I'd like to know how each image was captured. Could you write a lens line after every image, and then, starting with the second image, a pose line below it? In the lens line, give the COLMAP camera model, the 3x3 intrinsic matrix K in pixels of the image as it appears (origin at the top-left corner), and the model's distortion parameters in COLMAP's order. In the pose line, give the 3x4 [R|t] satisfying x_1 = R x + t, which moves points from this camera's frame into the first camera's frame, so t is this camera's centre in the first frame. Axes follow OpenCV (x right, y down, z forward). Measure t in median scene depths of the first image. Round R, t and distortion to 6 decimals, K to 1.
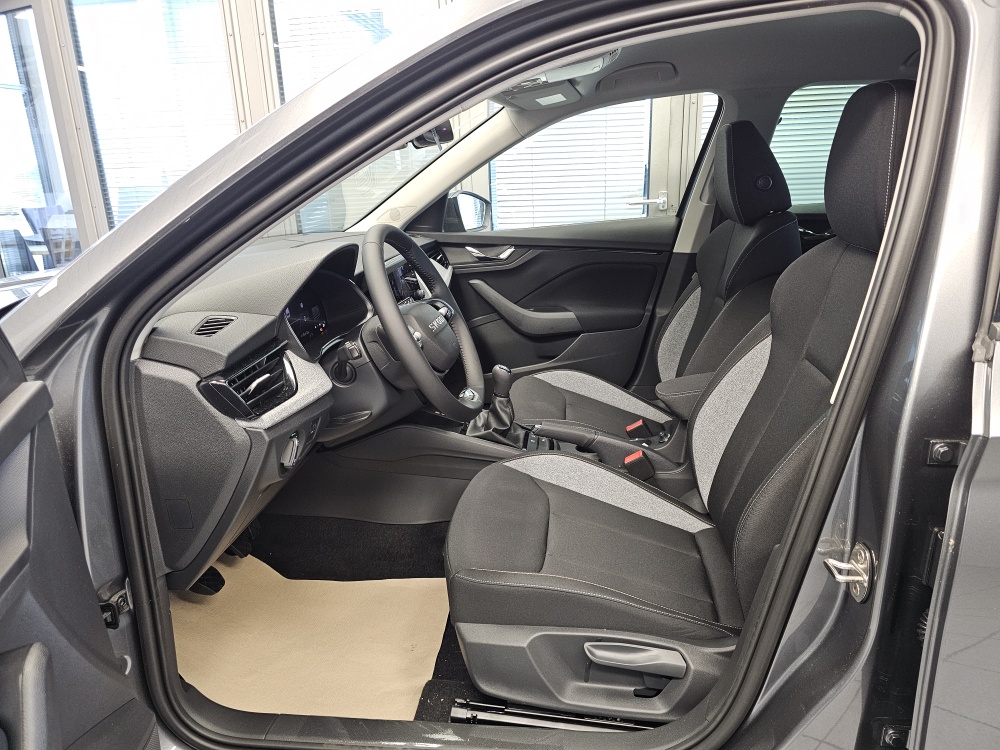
lens RADIAL K [[686.1, 0, 493.3], [0, 686.1, 368.1], [0, 0, 1]] dist [0.048955, -0.059189]
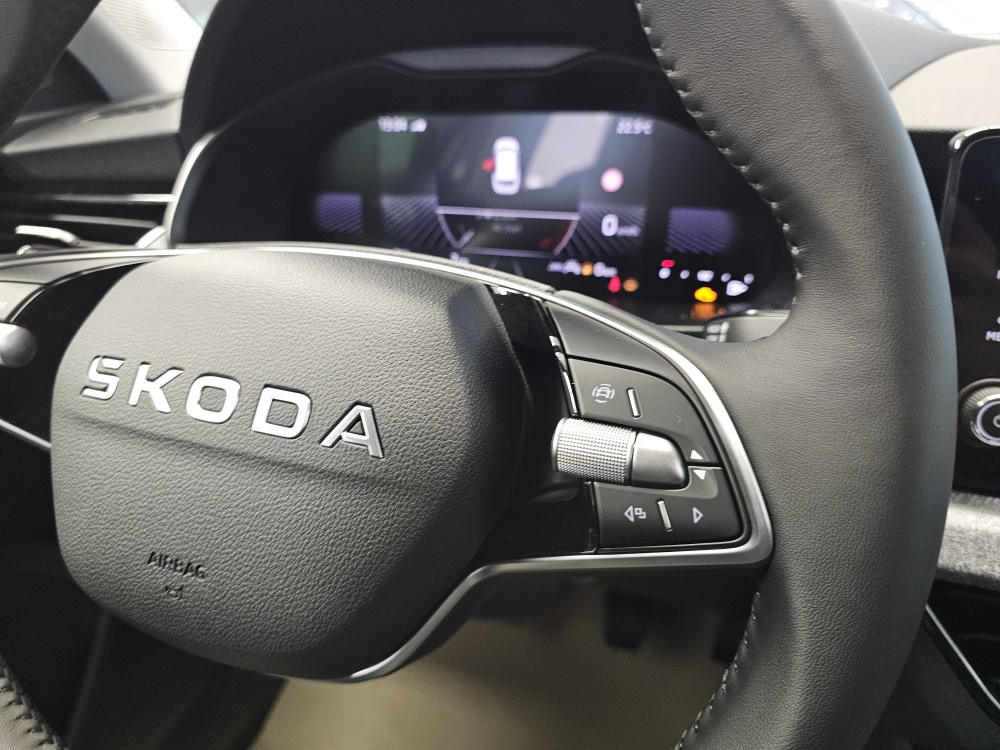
lens RADIAL K [[689.9, 0, 499.9], [0, 689.9, 365.8], [0, 0, 1]] dist [0.052321, -0.075403]
pose [[-0.206840, 0.430087, -0.878773, 0.052743], [-0.255256, 0.843367, 0.472839, -0.188952], [0.944490, 0.322114, -0.064659, 1.208742]]
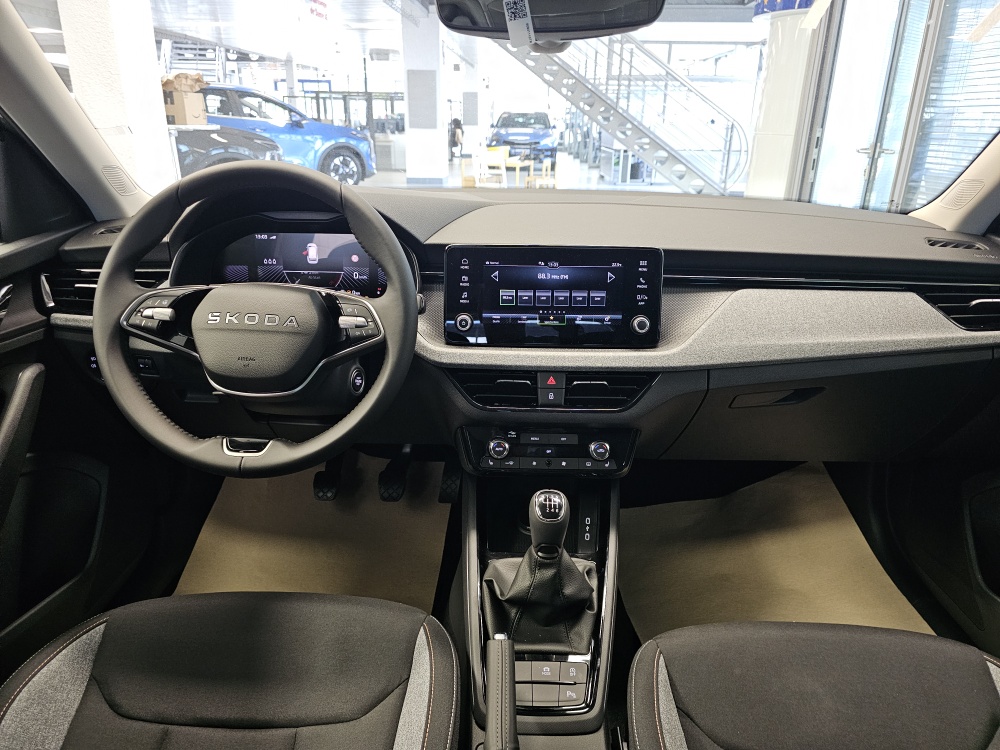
lens RADIAL K [[665.9, 0, 483.4], [0, 665.9, 373.9], [0, 0, 1]] dist [0.037891, 0.000297]
pose [[0.091032, 0.377751, -0.921421, 0.613430], [-0.301146, 0.892385, 0.336095, -0.337207], [0.949223, 0.246887, 0.194994, 1.237777]]
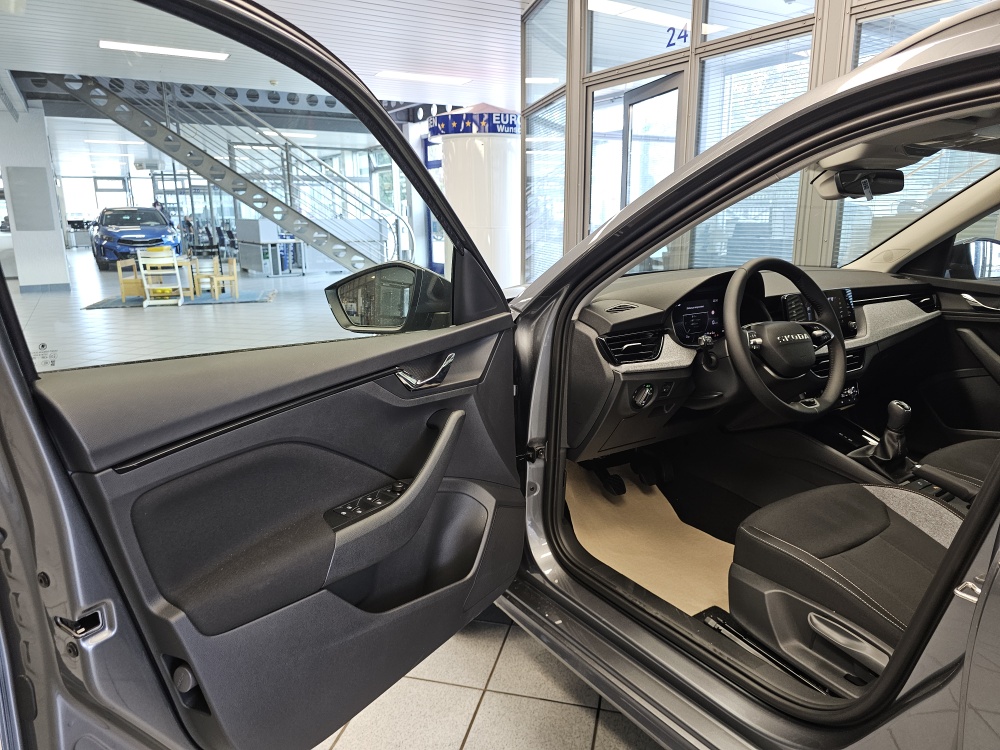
lens RADIAL K [[665.9, 0, 483.4], [0, 665.9, 373.9], [0, 0, 1]] dist [0.037891, 0.000297]
pose [[0.635897, 0.216591, -0.740759, 0.542510], [-0.237813, 0.968100, 0.078916, 0.036769], [0.734221, 0.125980, 0.667120, -0.256732]]
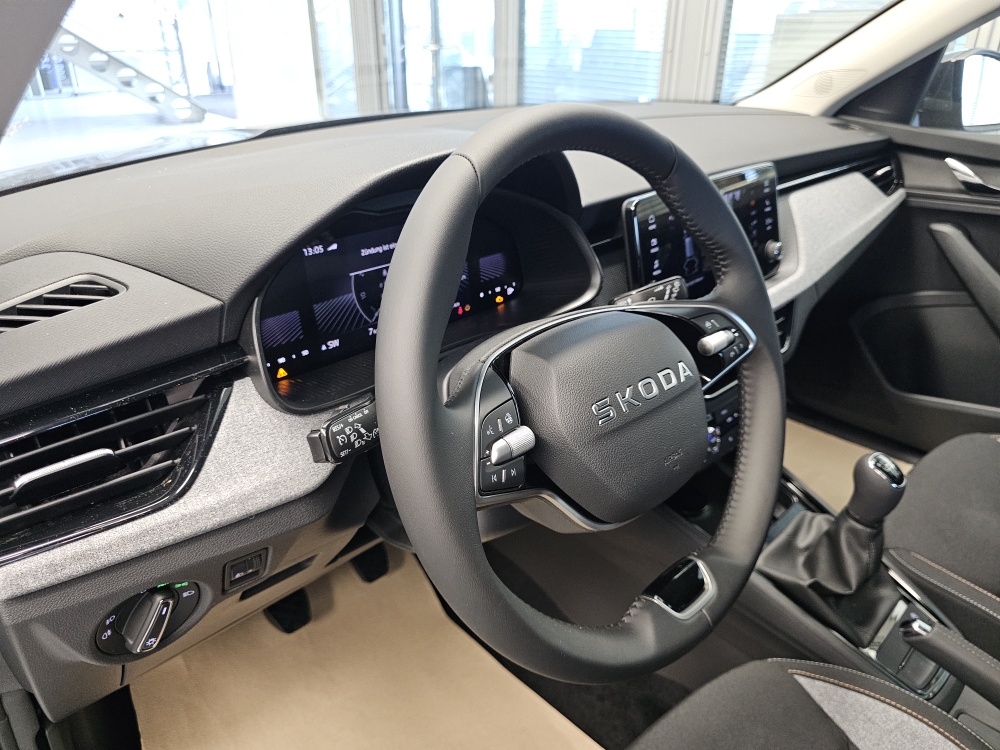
lens RADIAL K [[686.1, 0, 493.3], [0, 686.1, 368.1], [0, 0, 1]] dist [0.048955, -0.059189]
pose [[0.777630, 0.309794, -0.547100, 0.061765], [-0.206339, 0.947732, 0.243367, -0.169316], [0.593898, -0.076362, 0.800908, 0.734386]]
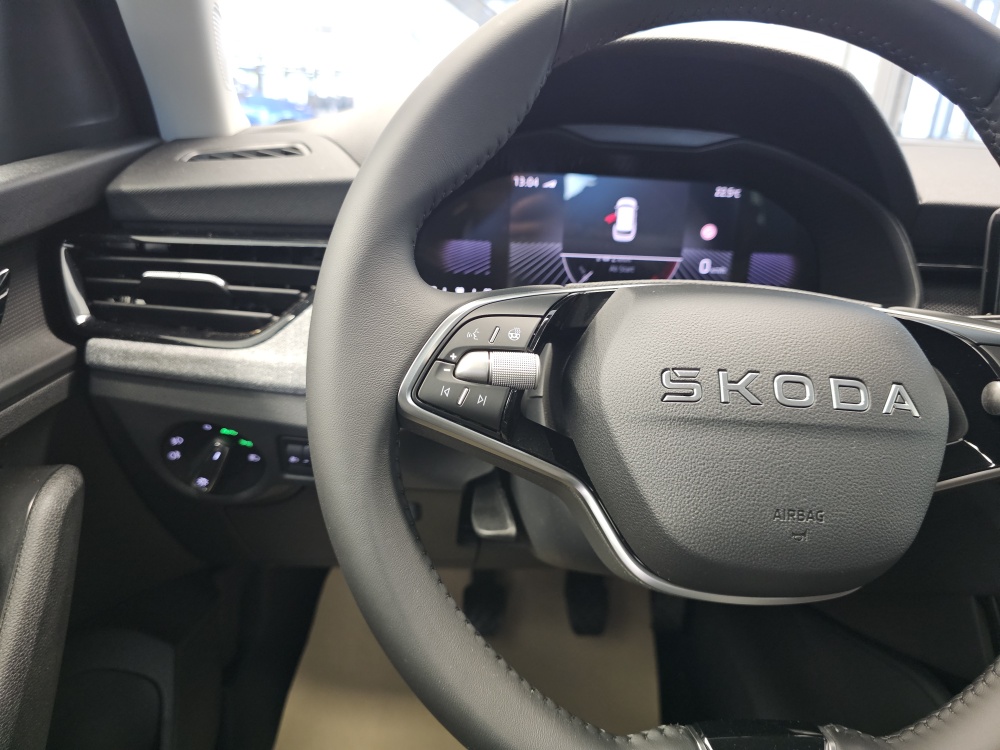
lens RADIAL K [[686.1, 0, 493.3], [0, 686.1, 368.1], [0, 0, 1]] dist [0.048955, -0.059189]
pose [[0.188601, 0.378668, -0.906113, 0.113452], [-0.346745, 0.888921, 0.299310, -0.119030], [0.918802, 0.257740, 0.298953, 0.949842]]
